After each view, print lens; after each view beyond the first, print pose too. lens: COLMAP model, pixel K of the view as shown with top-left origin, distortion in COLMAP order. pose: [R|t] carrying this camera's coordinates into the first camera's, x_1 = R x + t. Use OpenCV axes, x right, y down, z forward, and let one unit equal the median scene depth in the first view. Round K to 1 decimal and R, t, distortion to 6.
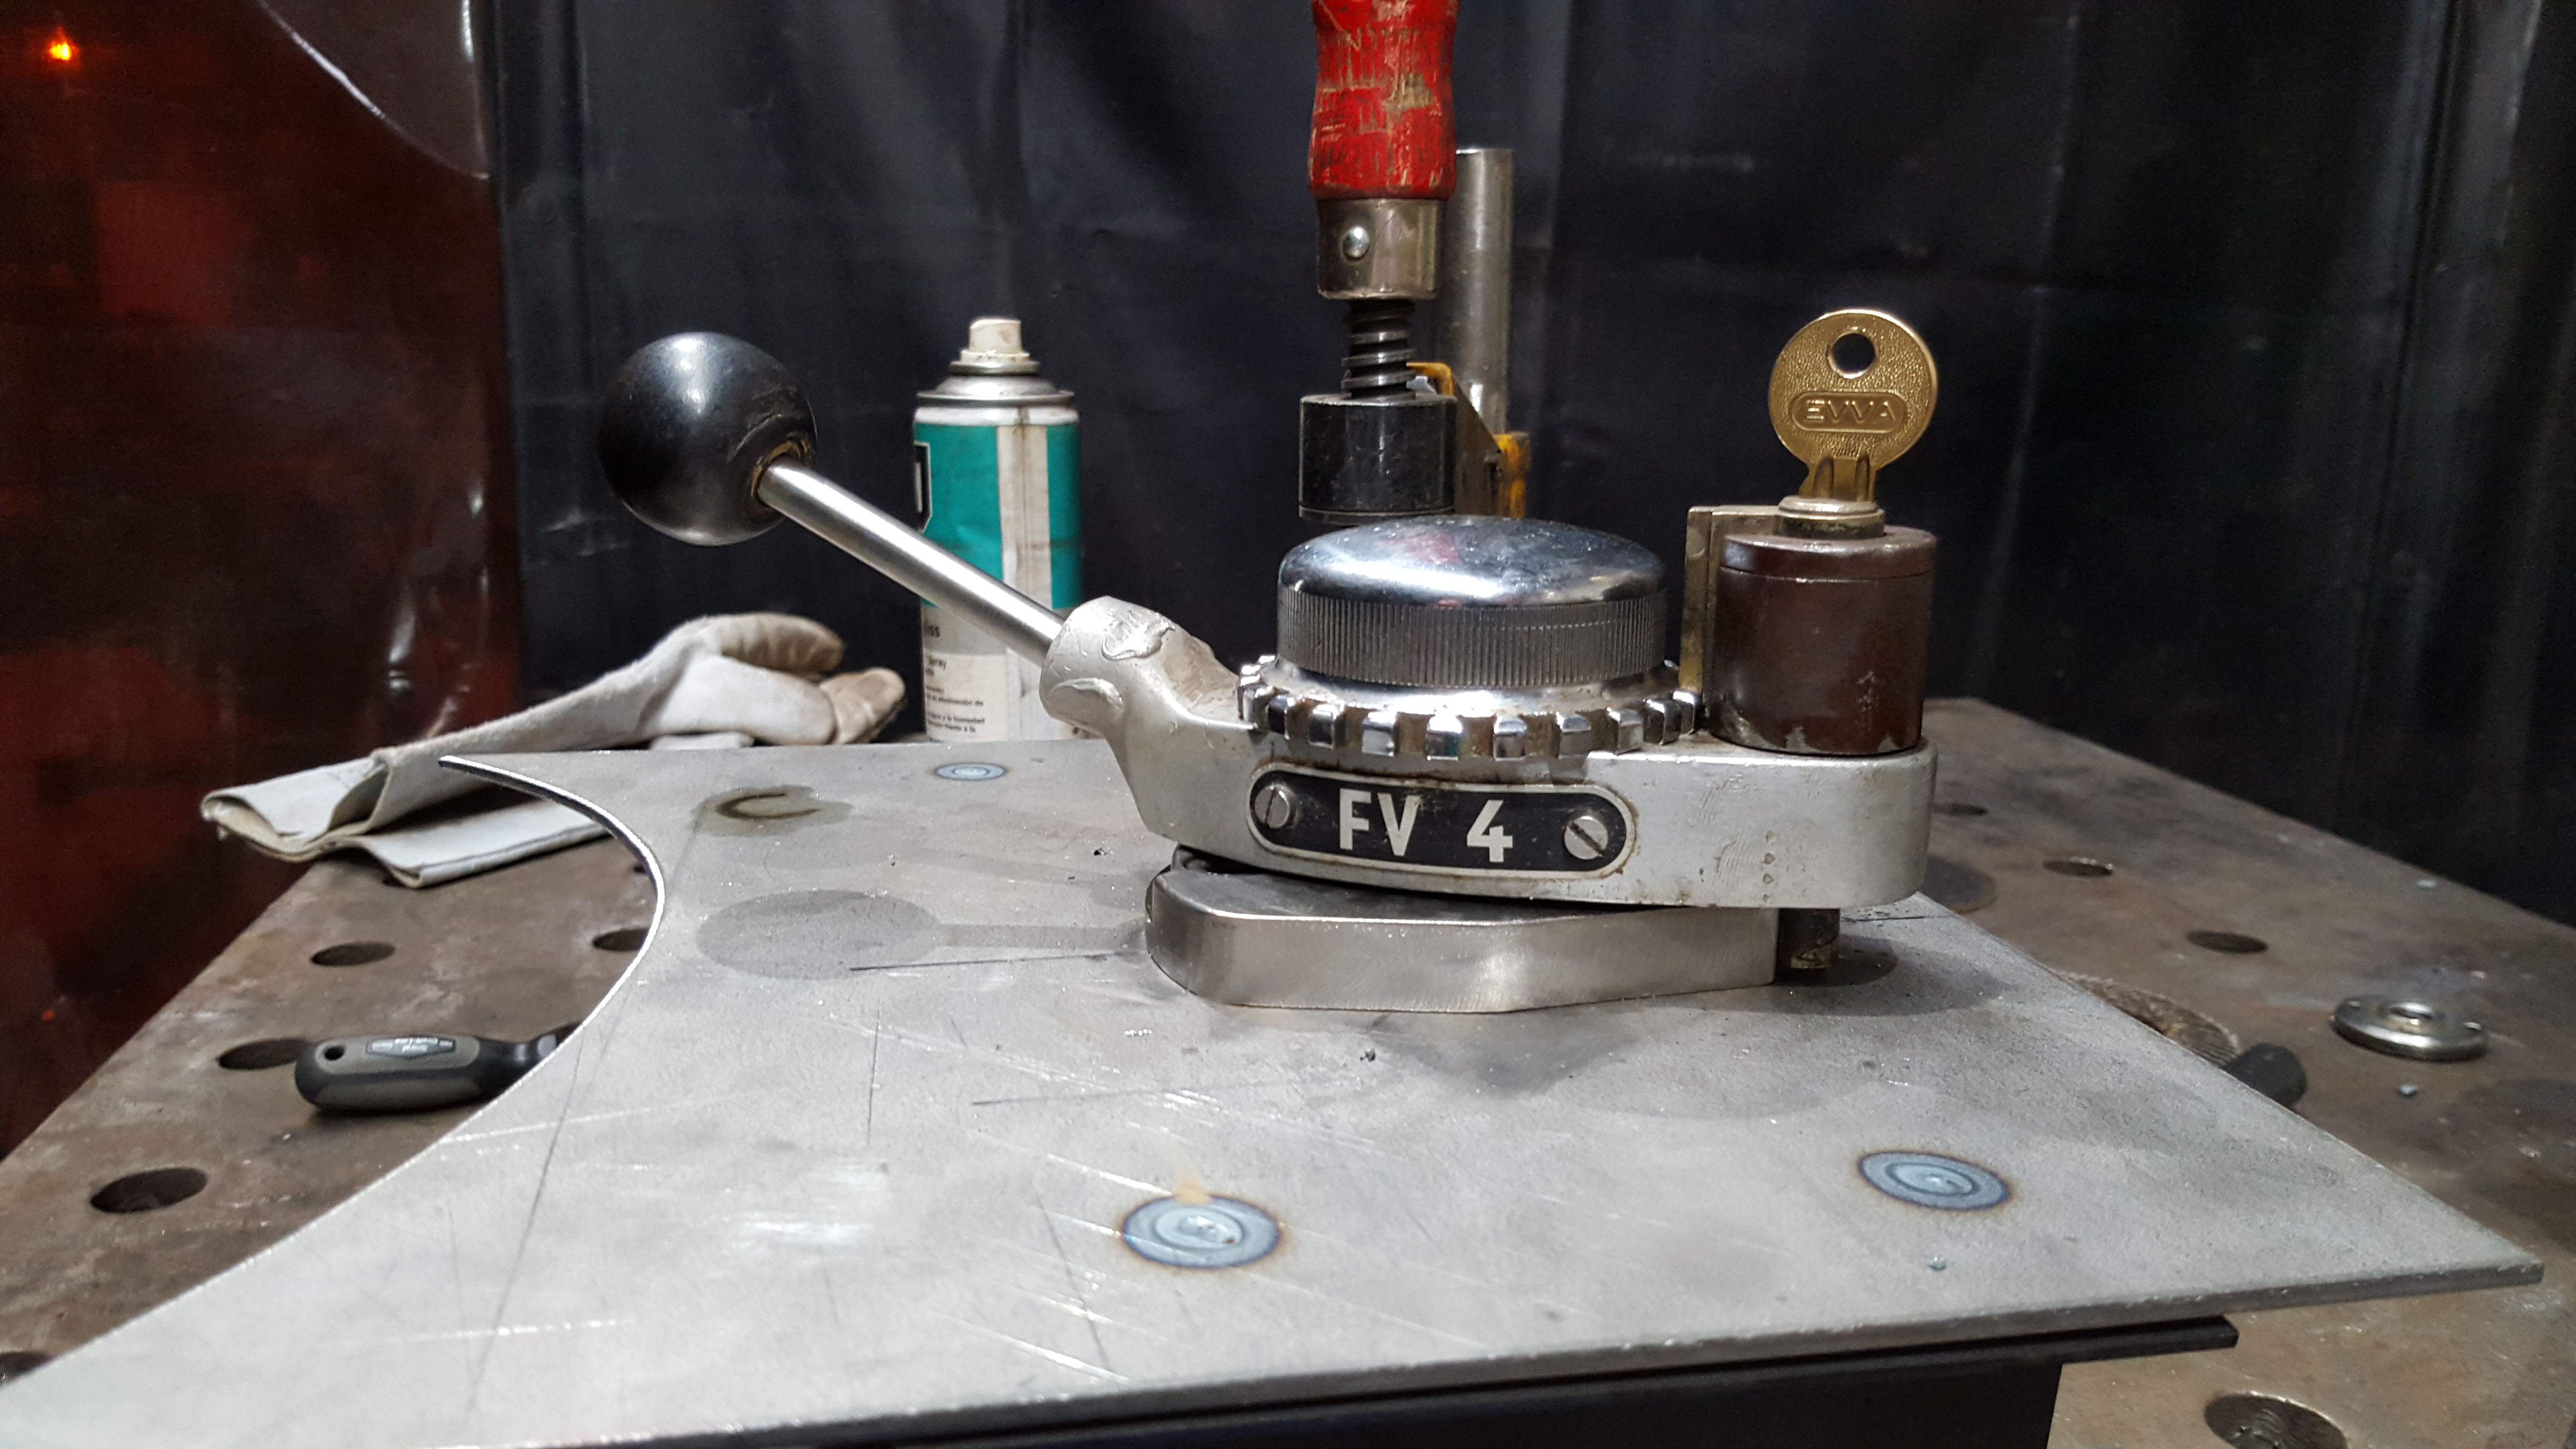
lens RADIAL K [[2080.4, 0, 1292.6], [0, 2080.4, 731.7], [0, 0, 1]] dist [0.250049, -0.533491]
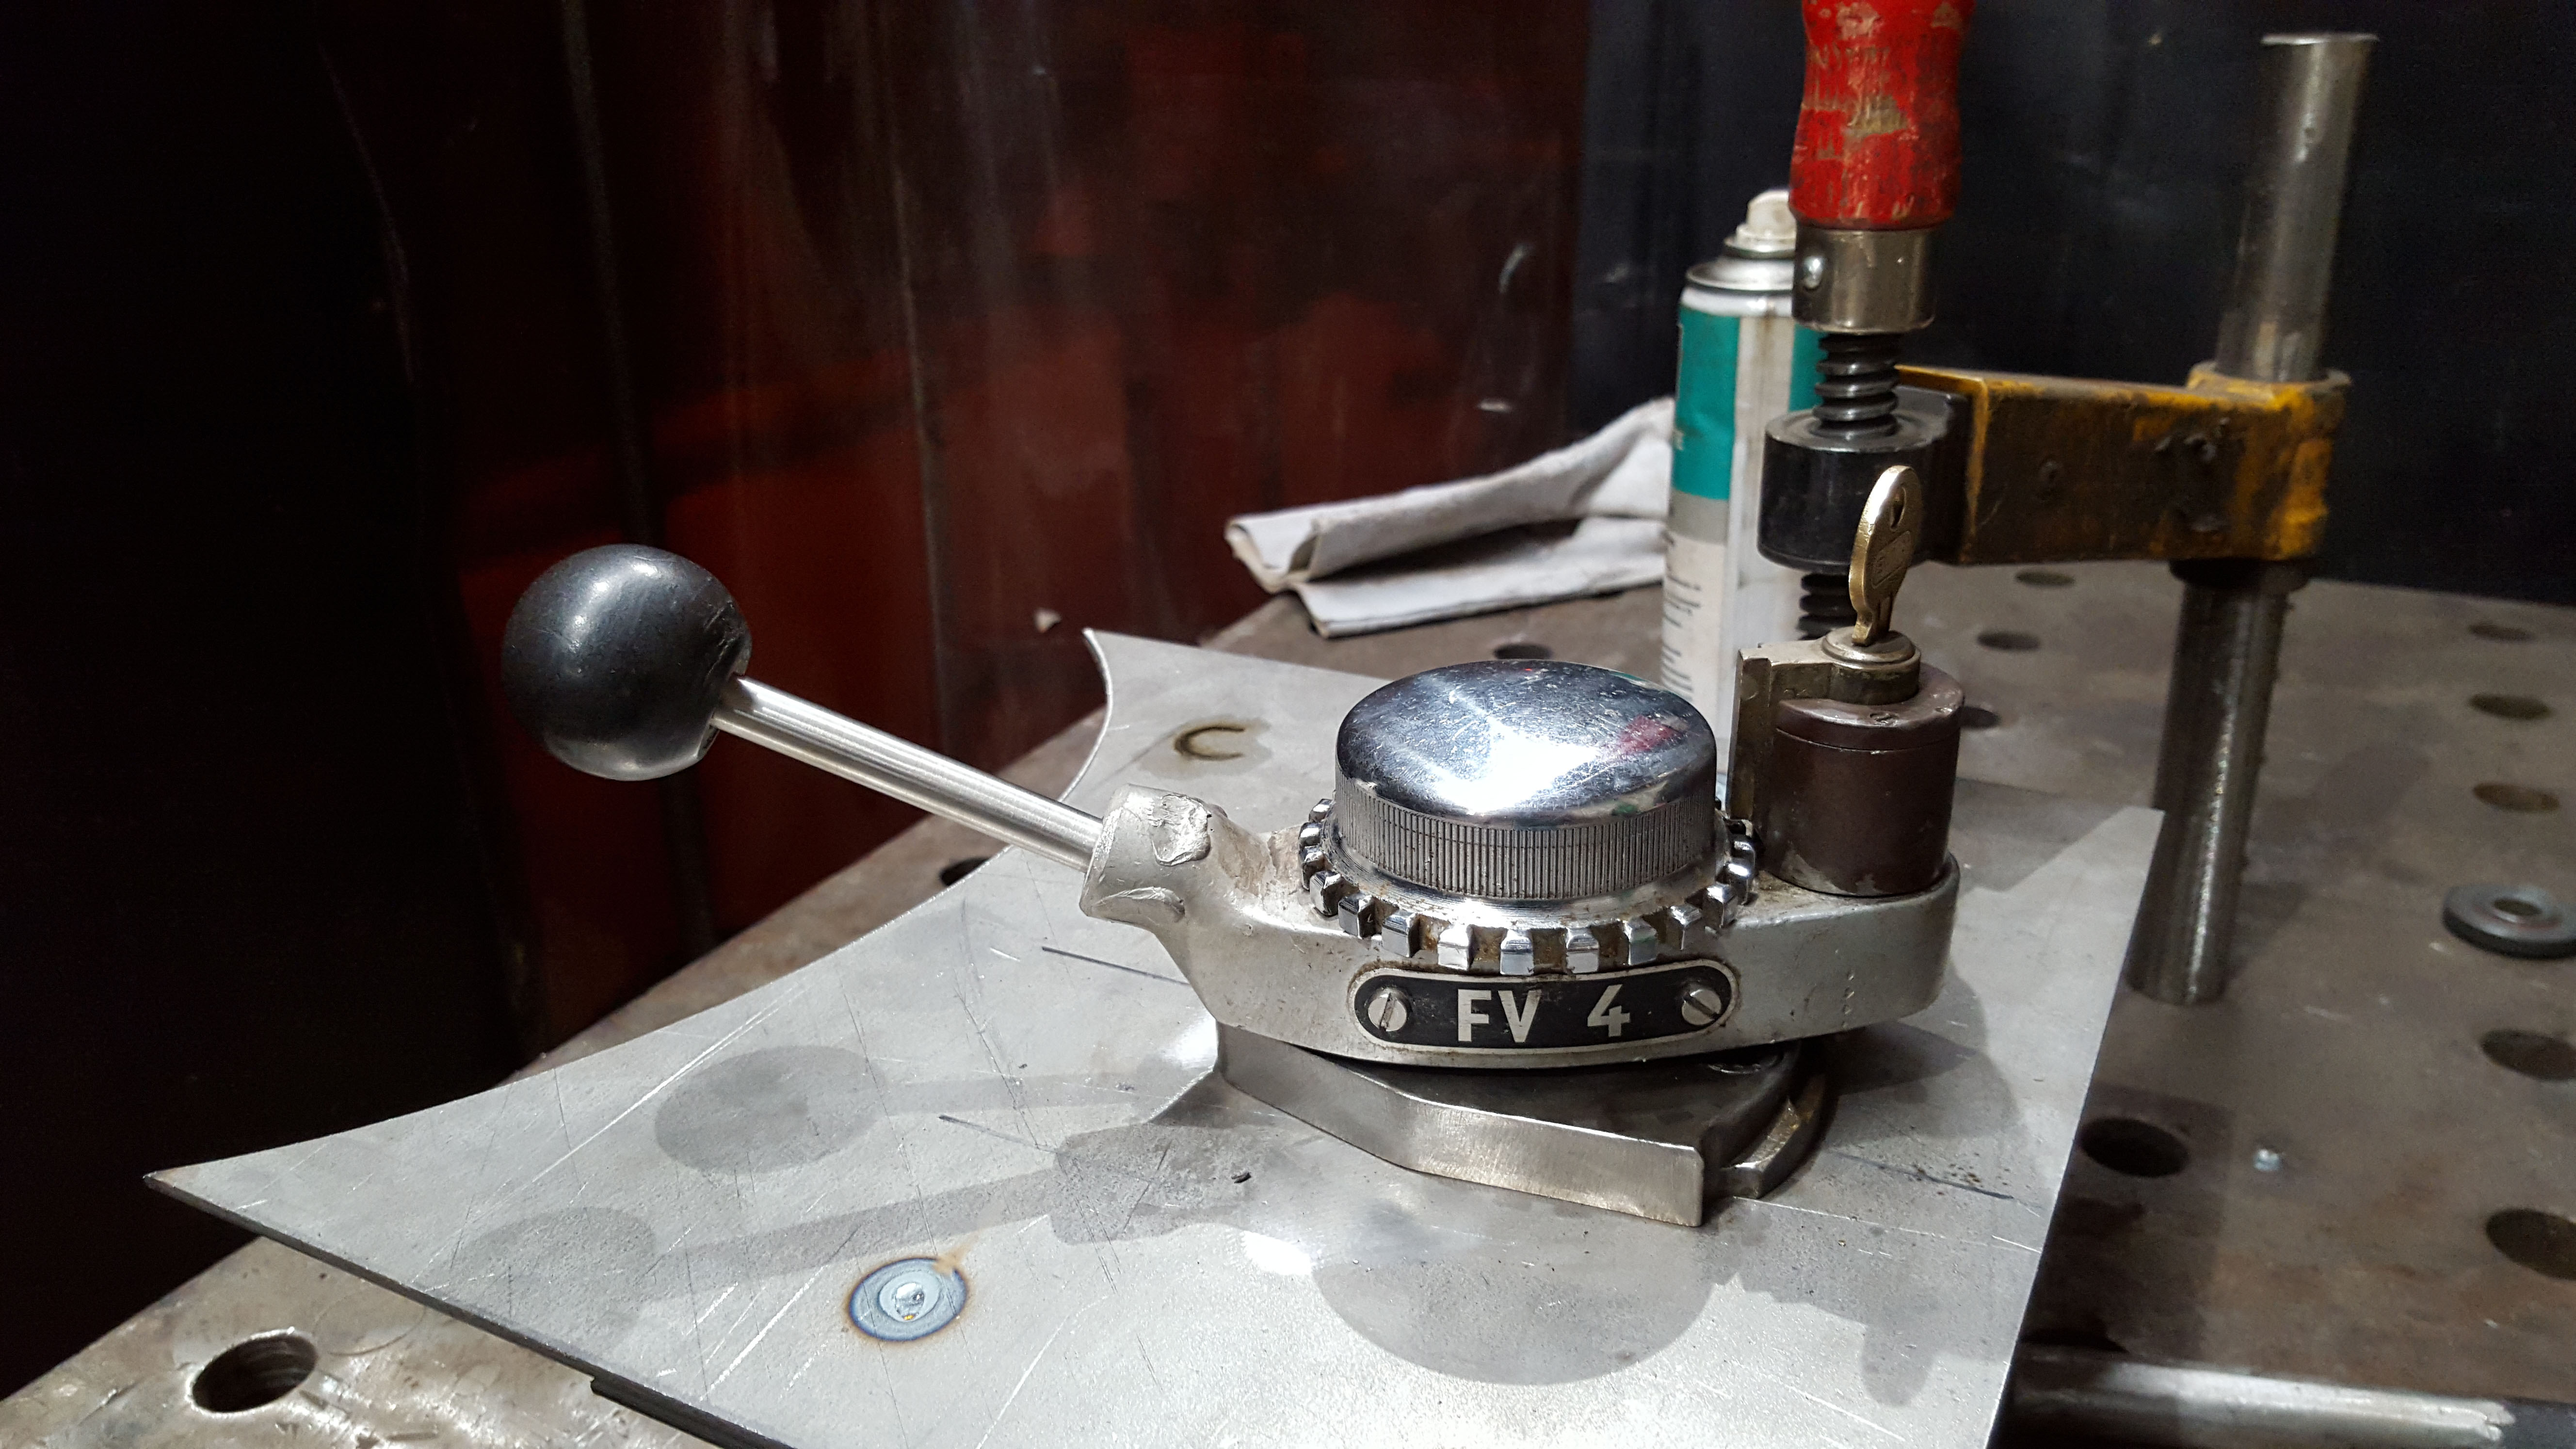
lens RADIAL K [[2080.4, 0, 1292.6], [0, 2080.4, 731.7], [0, 0, 1]] dist [0.250049, -0.533491]
pose [[0.787804, 0.216999, -0.576435, 0.296789], [-0.102834, 0.969086, 0.224271, -0.154795], [0.607282, -0.117405, 0.785764, 0.078393]]
